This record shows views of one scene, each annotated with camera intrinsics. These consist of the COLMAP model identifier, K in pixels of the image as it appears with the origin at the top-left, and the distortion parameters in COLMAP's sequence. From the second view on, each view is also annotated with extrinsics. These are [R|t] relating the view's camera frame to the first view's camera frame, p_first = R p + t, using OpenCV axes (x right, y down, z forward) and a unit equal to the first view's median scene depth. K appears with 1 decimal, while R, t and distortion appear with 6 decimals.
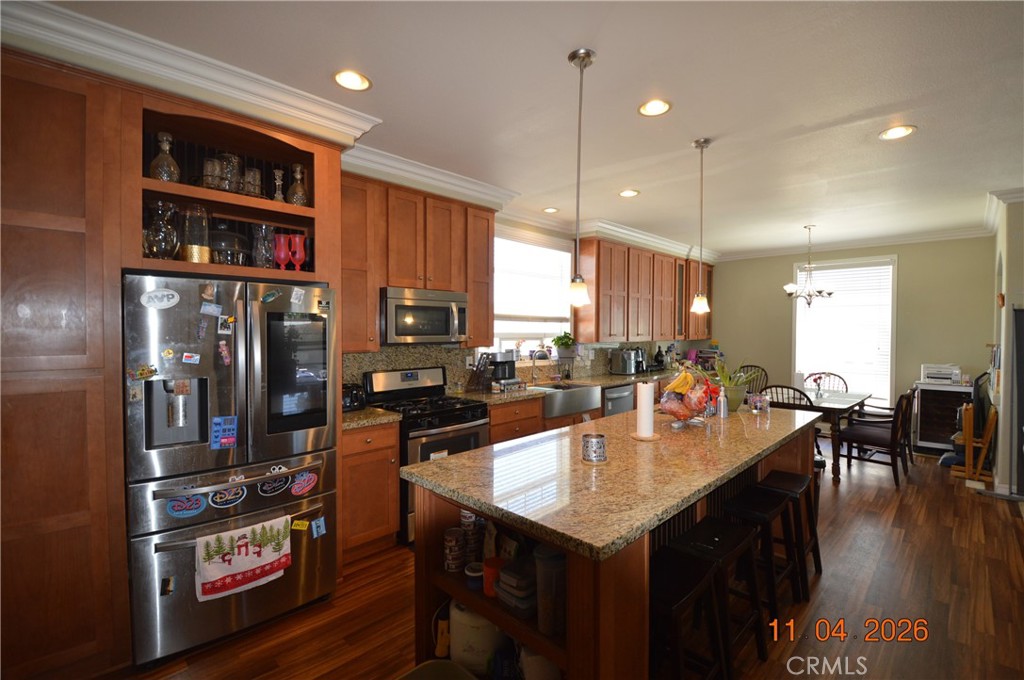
lens RADIAL K [[464.3, 0, 518.6], [0, 464.3, 339.0], [0, 0, 1]] dist [0.001177, -0.013373]
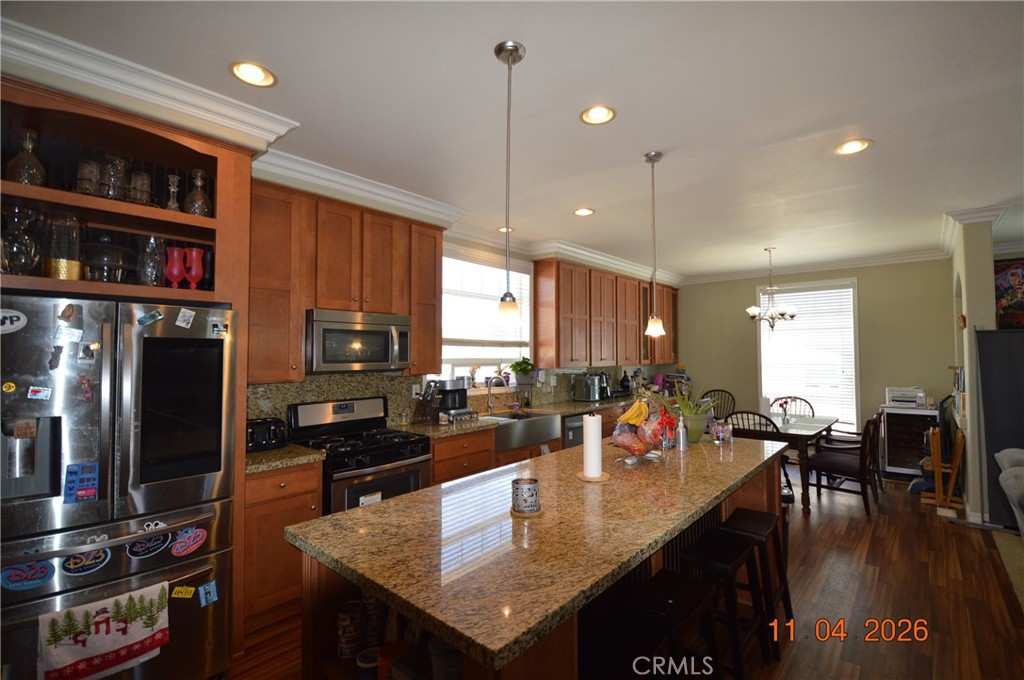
lens RADIAL K [[464.3, 0, 519.1], [0, 464.3, 336.9], [0, 0, 1]] dist [0.001177, -0.013373]
pose [[0.998572, -0.004034, 0.053274, 0.069669], [0.007060, 0.998364, -0.056735, -0.004258], [-0.052958, 0.057030, 0.996967, 0.091093]]
